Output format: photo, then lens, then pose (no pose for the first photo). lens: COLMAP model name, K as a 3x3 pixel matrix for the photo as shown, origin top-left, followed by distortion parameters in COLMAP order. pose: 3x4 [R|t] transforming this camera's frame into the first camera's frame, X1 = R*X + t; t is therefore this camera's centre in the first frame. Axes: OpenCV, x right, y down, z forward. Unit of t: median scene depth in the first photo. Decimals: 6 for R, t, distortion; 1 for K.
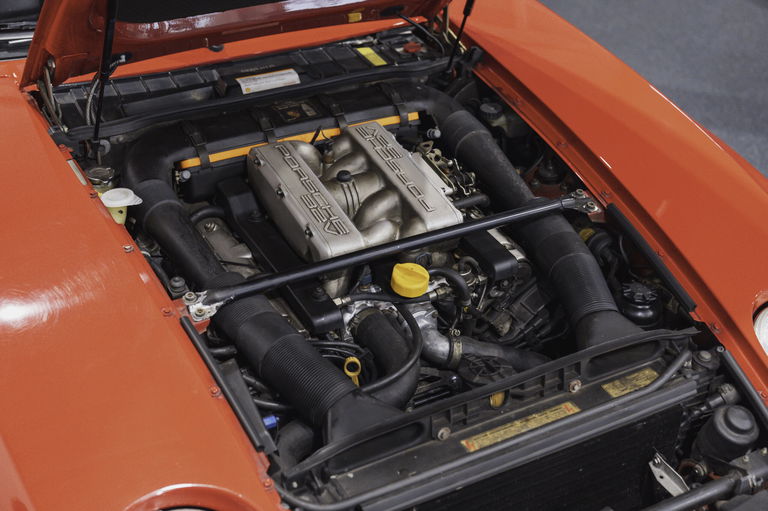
lens RADIAL K [[1142.9, 0, 384.0], [0, 1142.9, 255.5], [0, 0, 1]] dist [0.016036, 0.075463]
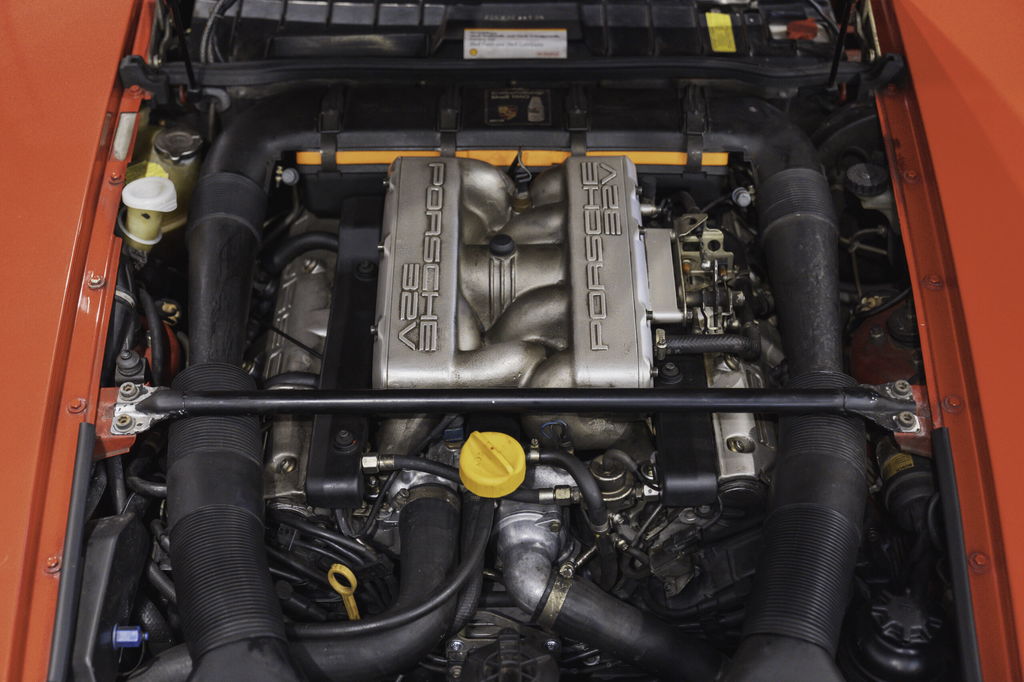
lens RADIAL K [[1523.8, 0, 512.0], [0, 1523.8, 341.0], [0, 0, 1]] dist [0.016036, 0.075463]
pose [[0.882621, 0.280928, -0.376908, 0.268959], [-0.234710, 0.958053, 0.164453, -0.147373], [0.407297, -0.056686, 0.911535, 0.282096]]
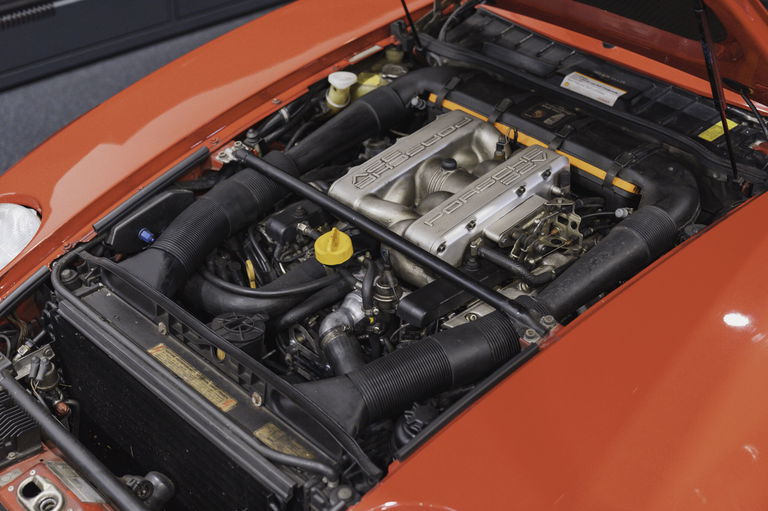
lens RADIAL K [[1142.9, 0, 384.0], [0, 1142.9, 255.5], [0, 0, 1]] dist [0.016036, 0.075463]
pose [[0.264495, 0.511414, -0.817617, 0.761934], [-0.521833, 0.788867, 0.324621, -0.285896], [0.811007, 0.340799, 0.475525, 0.505351]]
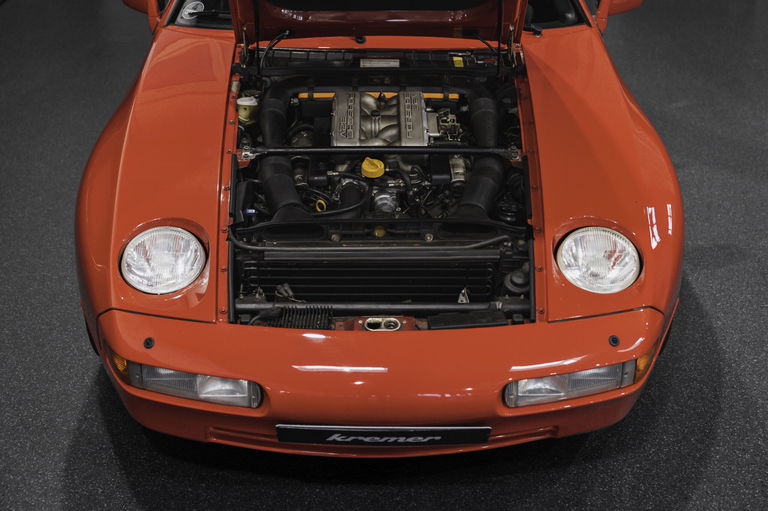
lens RADIAL K [[1142.9, 0, 384.0], [0, 1142.9, 255.5], [0, 0, 1]] dist [0.016036, 0.075463]
pose [[0.887254, 0.195598, -0.417759, 0.678494], [-0.237512, 0.970085, -0.050236, 0.201035], [0.395436, 0.143795, 0.907168, -0.434682]]
